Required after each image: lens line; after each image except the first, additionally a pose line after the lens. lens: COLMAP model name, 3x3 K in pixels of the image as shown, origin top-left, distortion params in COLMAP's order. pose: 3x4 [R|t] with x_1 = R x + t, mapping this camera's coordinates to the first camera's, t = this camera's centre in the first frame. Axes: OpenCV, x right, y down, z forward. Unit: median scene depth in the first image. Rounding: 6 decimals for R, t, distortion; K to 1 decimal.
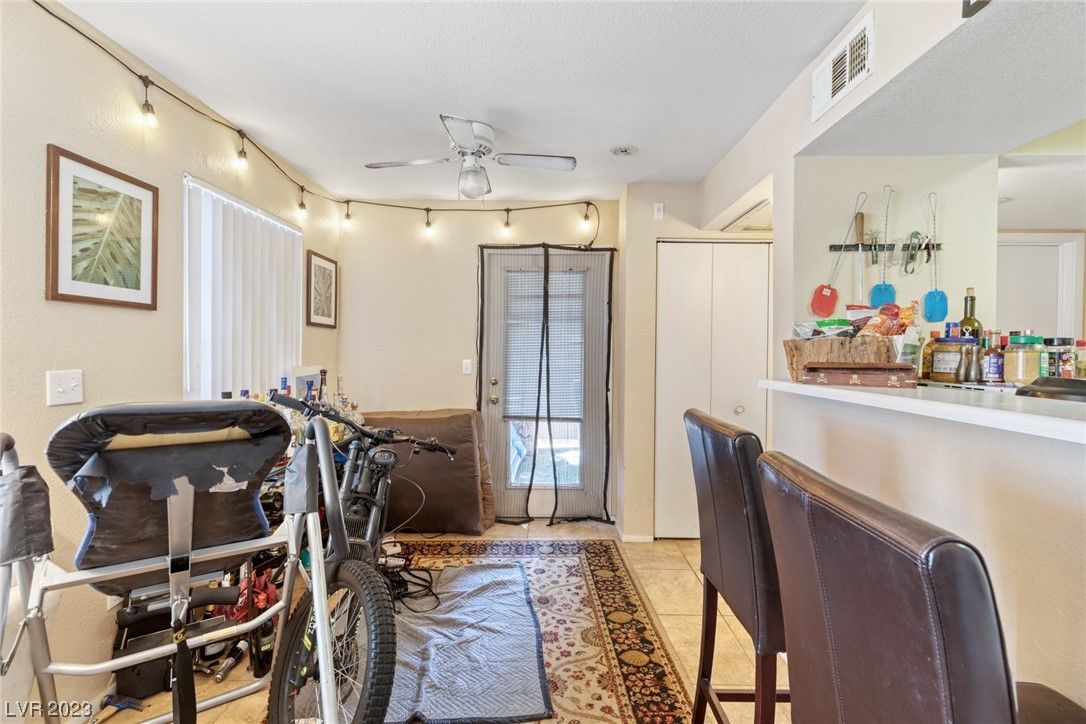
lens RADIAL K [[490.3, 0, 545.7], [0, 490.3, 353.9], [0, 0, 1]] dist [0.001141, -0.000118]
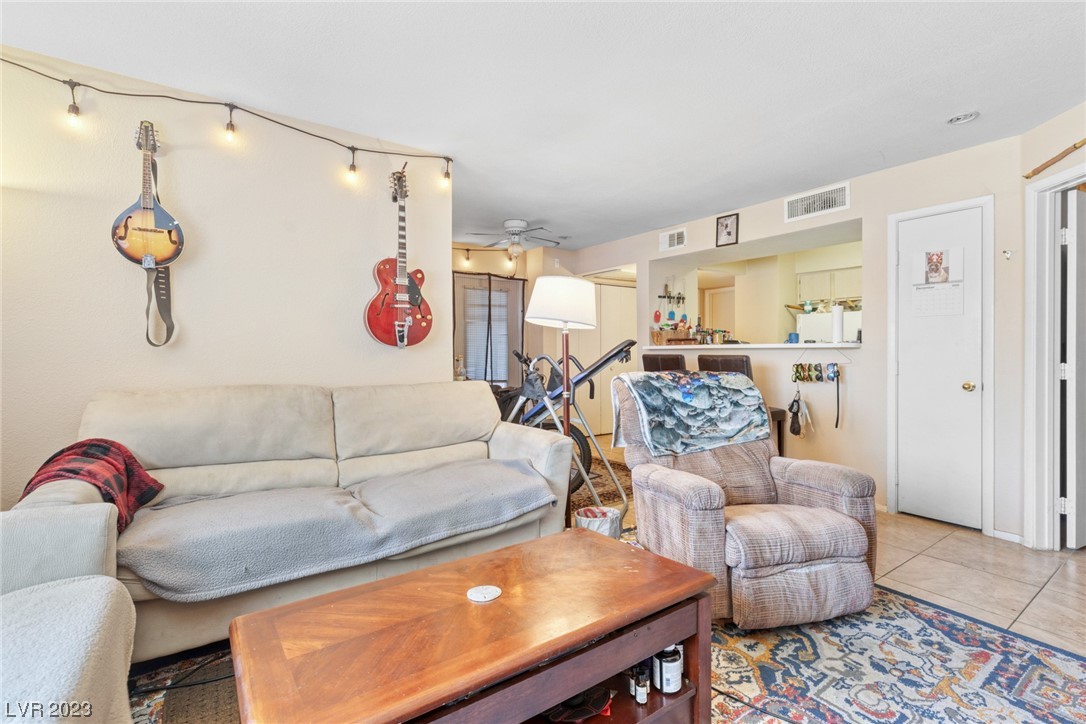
lens RADIAL K [[491.7, 0, 555.7], [0, 491.7, 357.5], [0, 0, 1]] dist [0.003275, -0.000104]
pose [[0.798379, -0.020622, 0.601802, -1.472117], [0.017383, 0.999786, 0.011199, 0.073018], [-0.601905, 0.001520, 0.798566, -0.787771]]
